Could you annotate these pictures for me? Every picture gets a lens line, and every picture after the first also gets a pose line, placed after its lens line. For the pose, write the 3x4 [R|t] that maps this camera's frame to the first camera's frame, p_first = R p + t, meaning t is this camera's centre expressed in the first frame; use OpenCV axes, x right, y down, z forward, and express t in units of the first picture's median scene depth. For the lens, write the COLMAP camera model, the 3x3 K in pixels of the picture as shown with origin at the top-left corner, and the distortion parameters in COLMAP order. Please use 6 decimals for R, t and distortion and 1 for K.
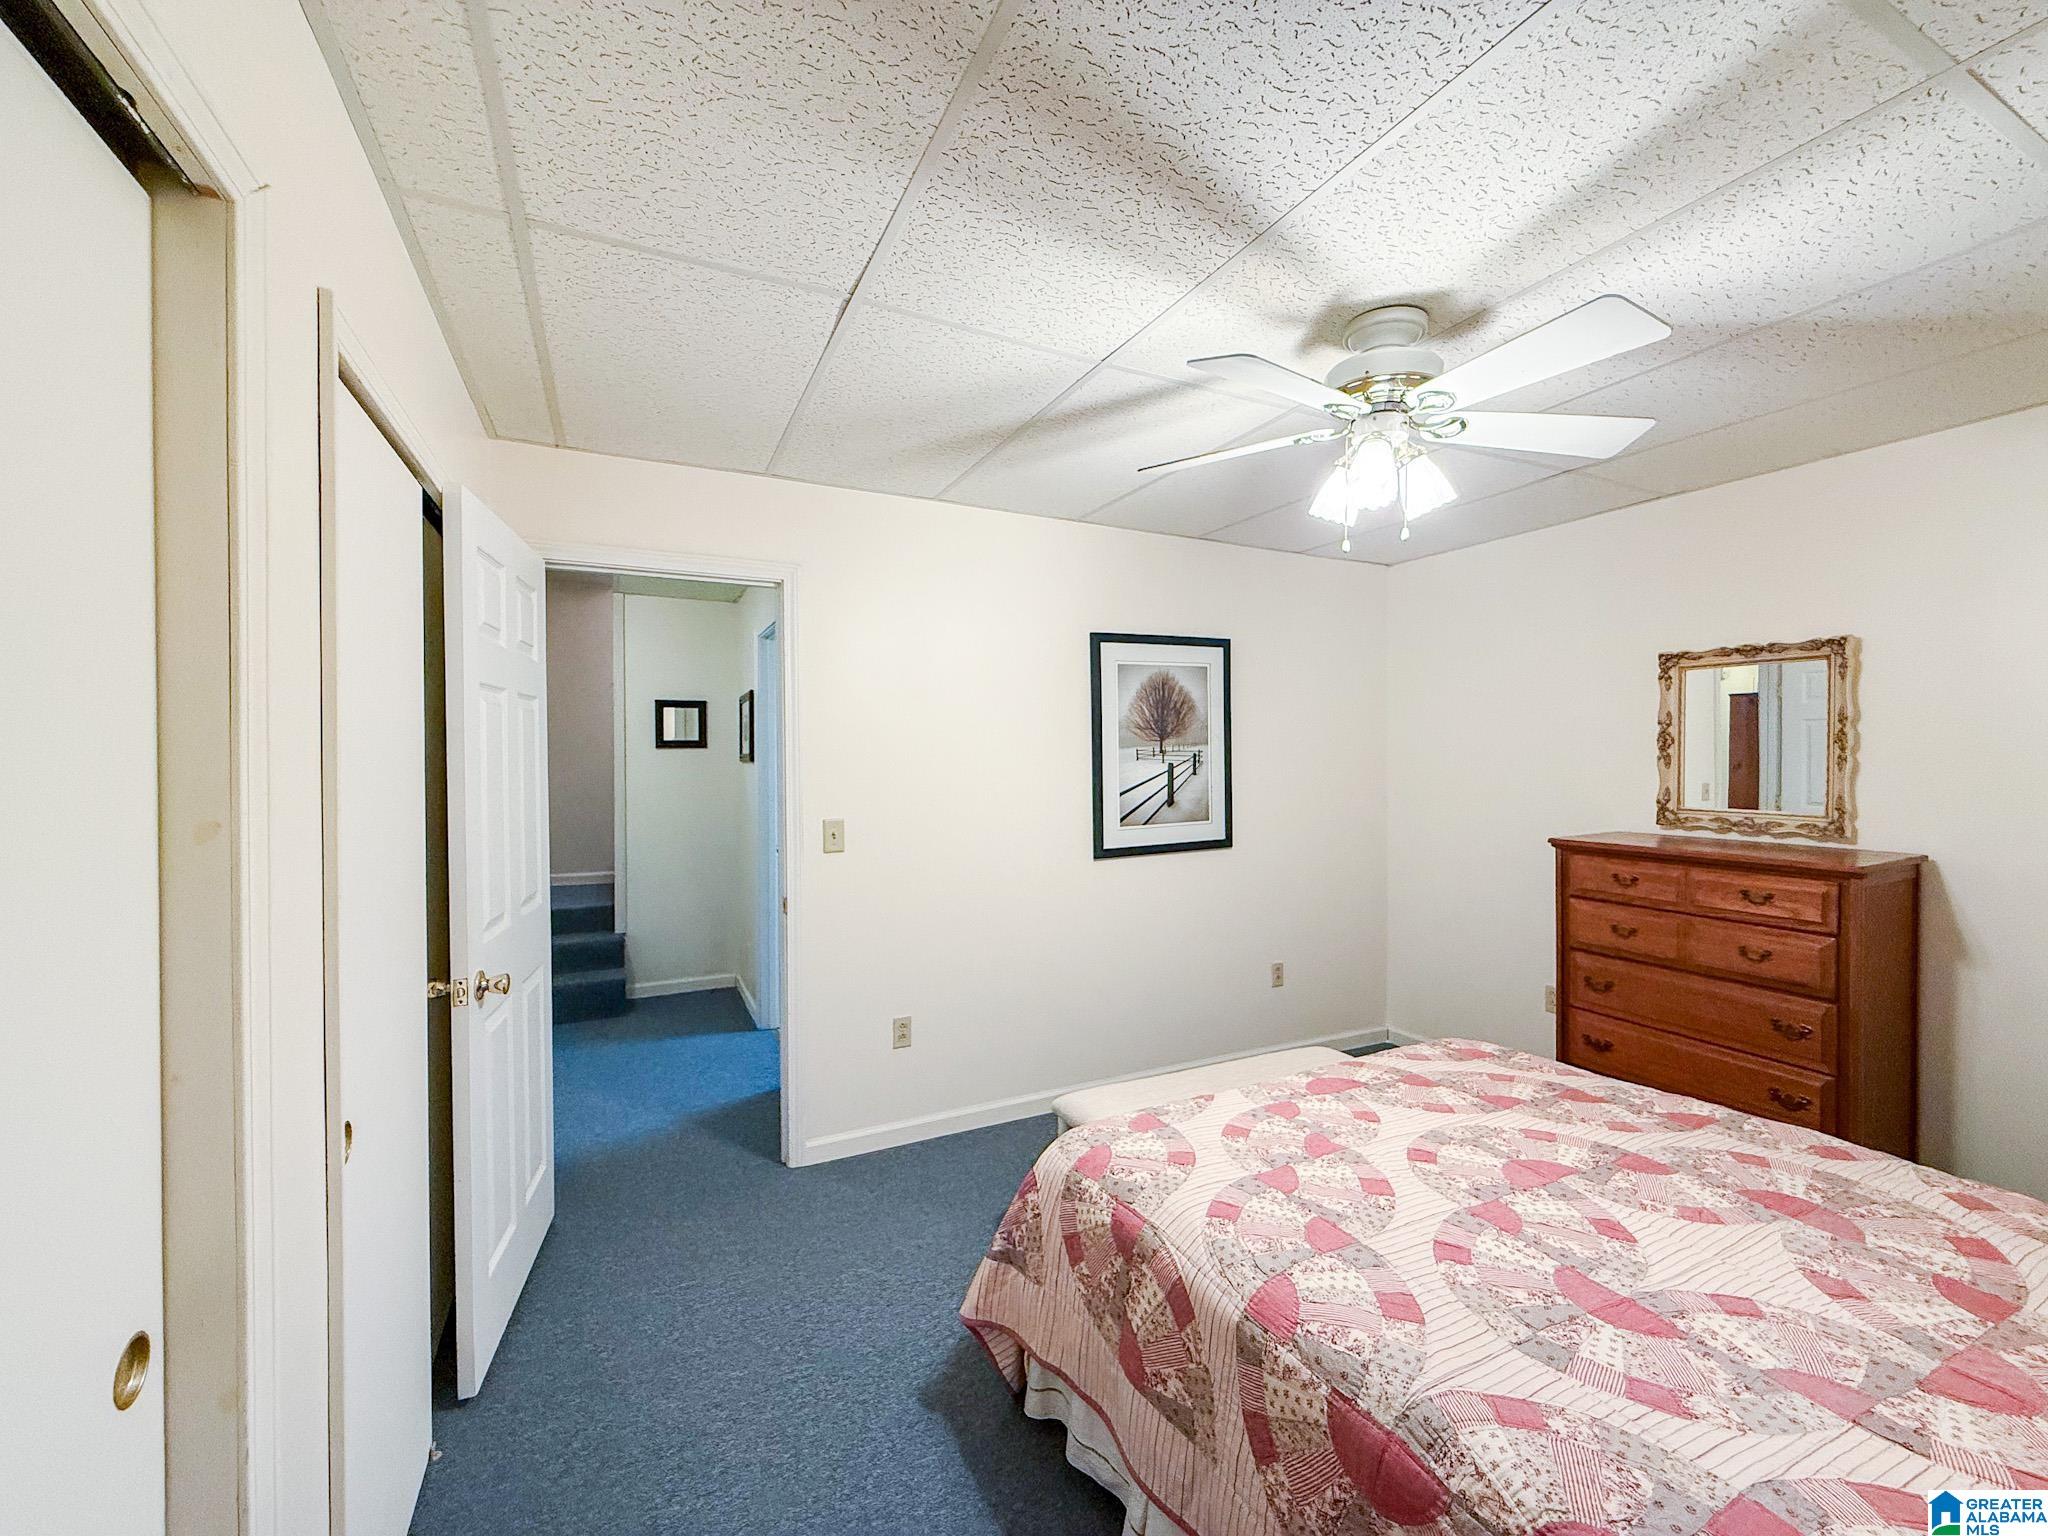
lens RADIAL K [[816.3, 0, 1017.5], [0, 816.3, 764.5], [0, 0, 1]] dist [0.000702, -0.000183]
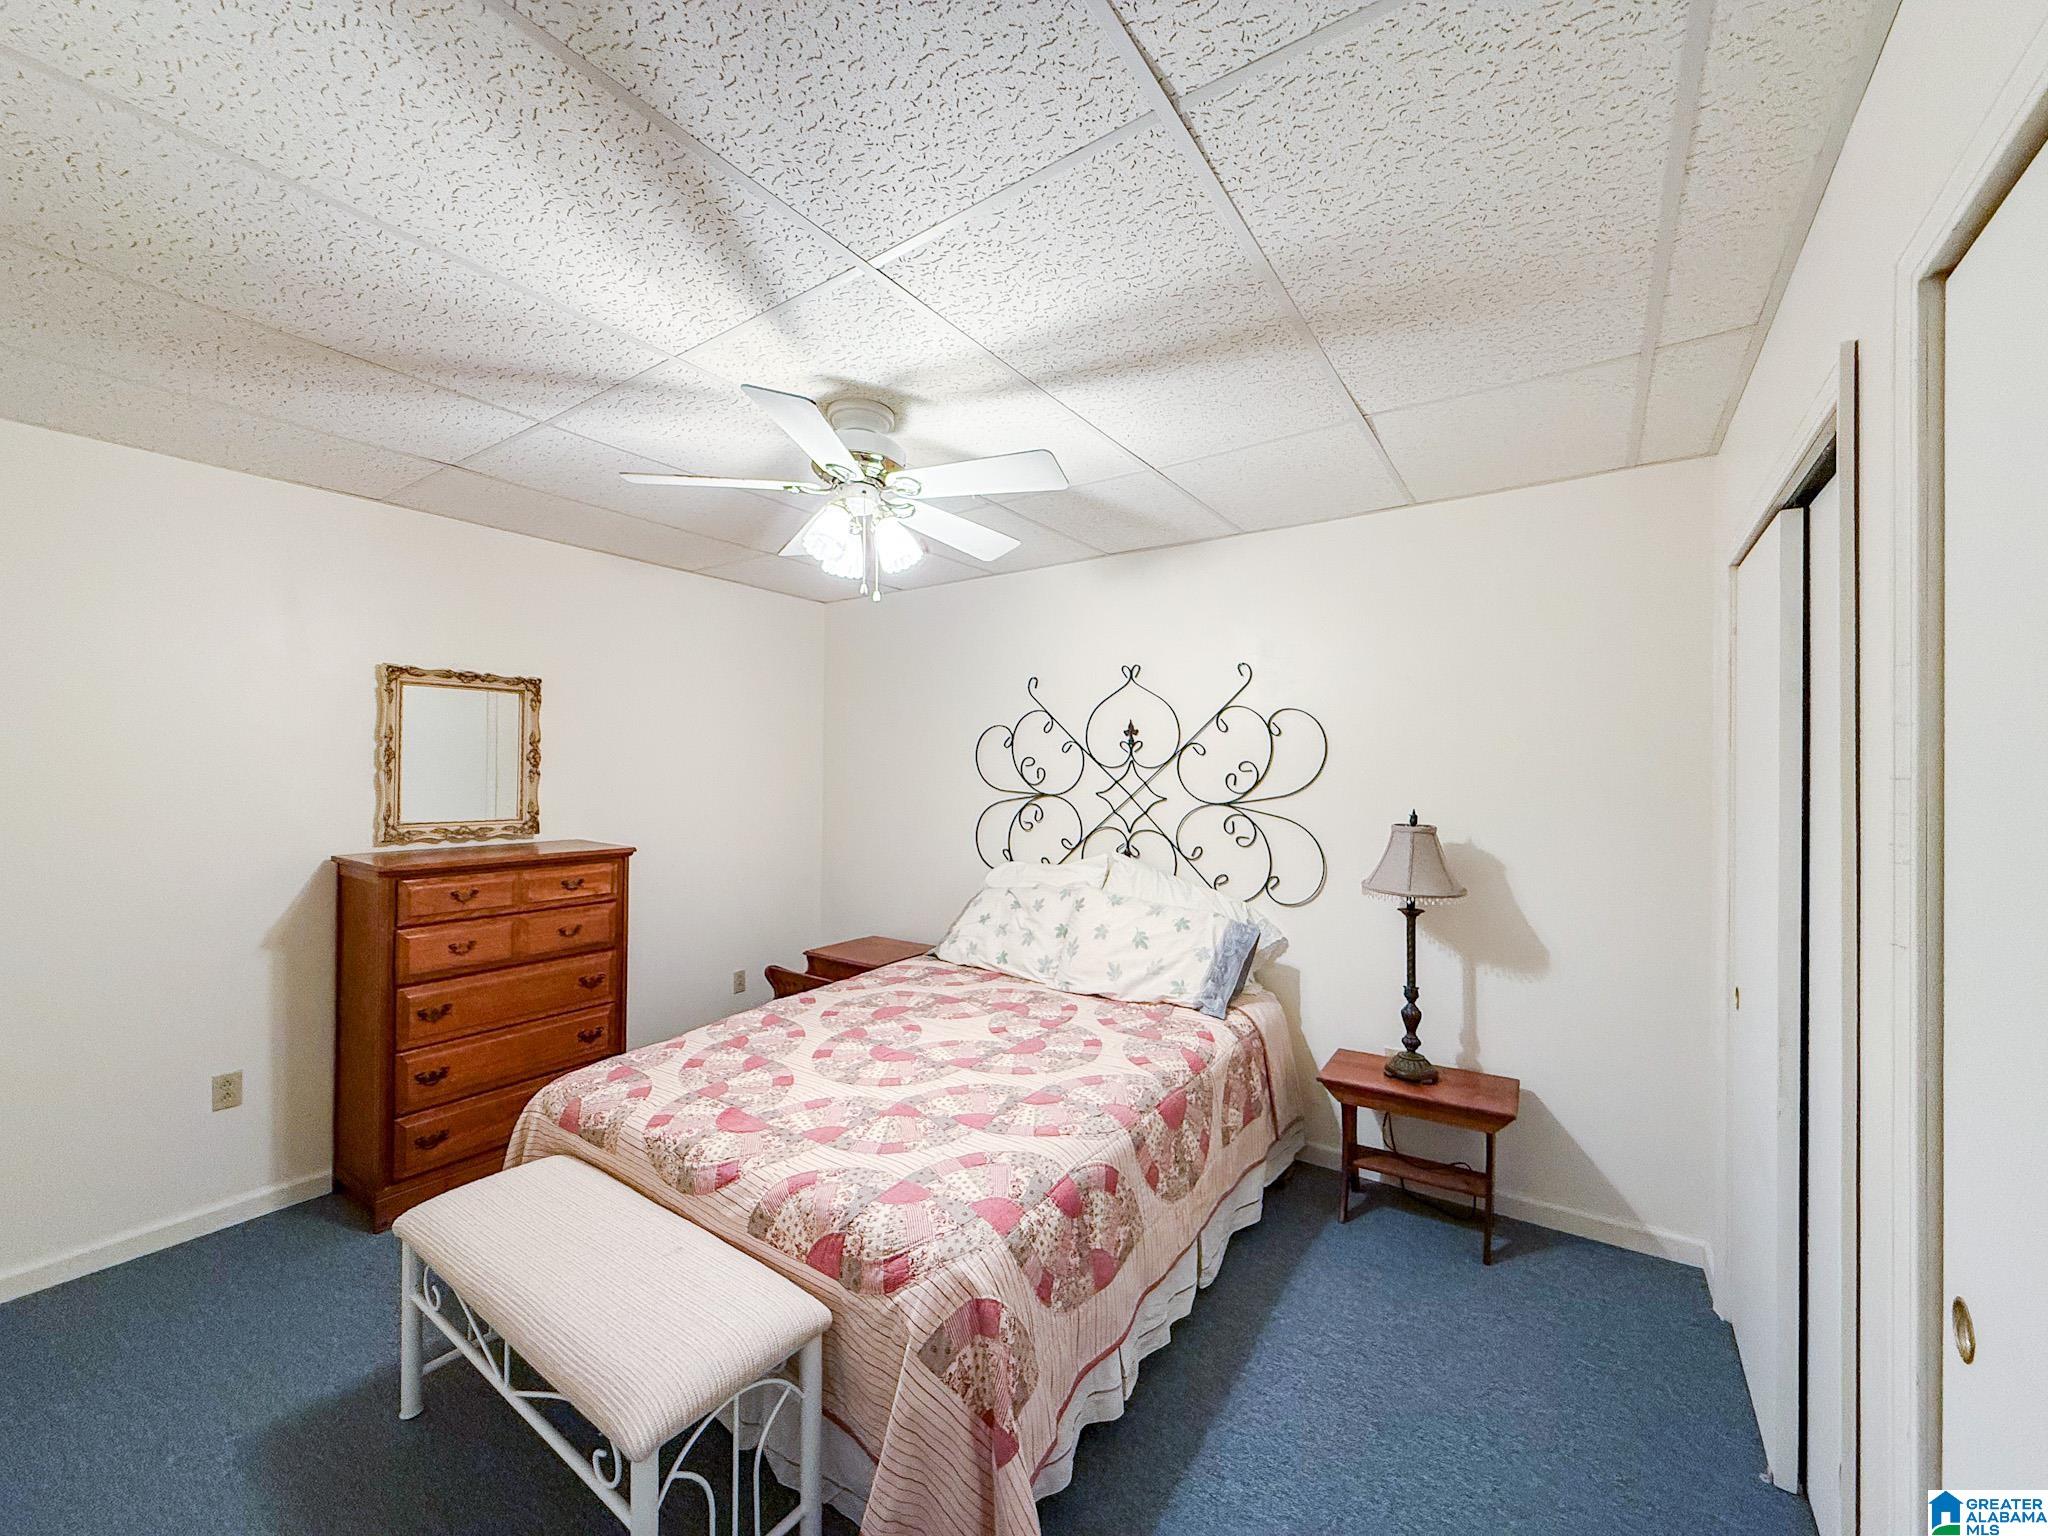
lens RADIAL K [[816.3, 0, 1014.1], [0, 816.3, 766.8], [0, 0, 1]] dist [0.000702, -0.000183]
pose [[-0.485754, 0.000936, 0.874095, -0.538432], [0.004696, 0.999988, 0.001539, -0.016562], [-0.874083, 0.004852, -0.485752, 1.065762]]
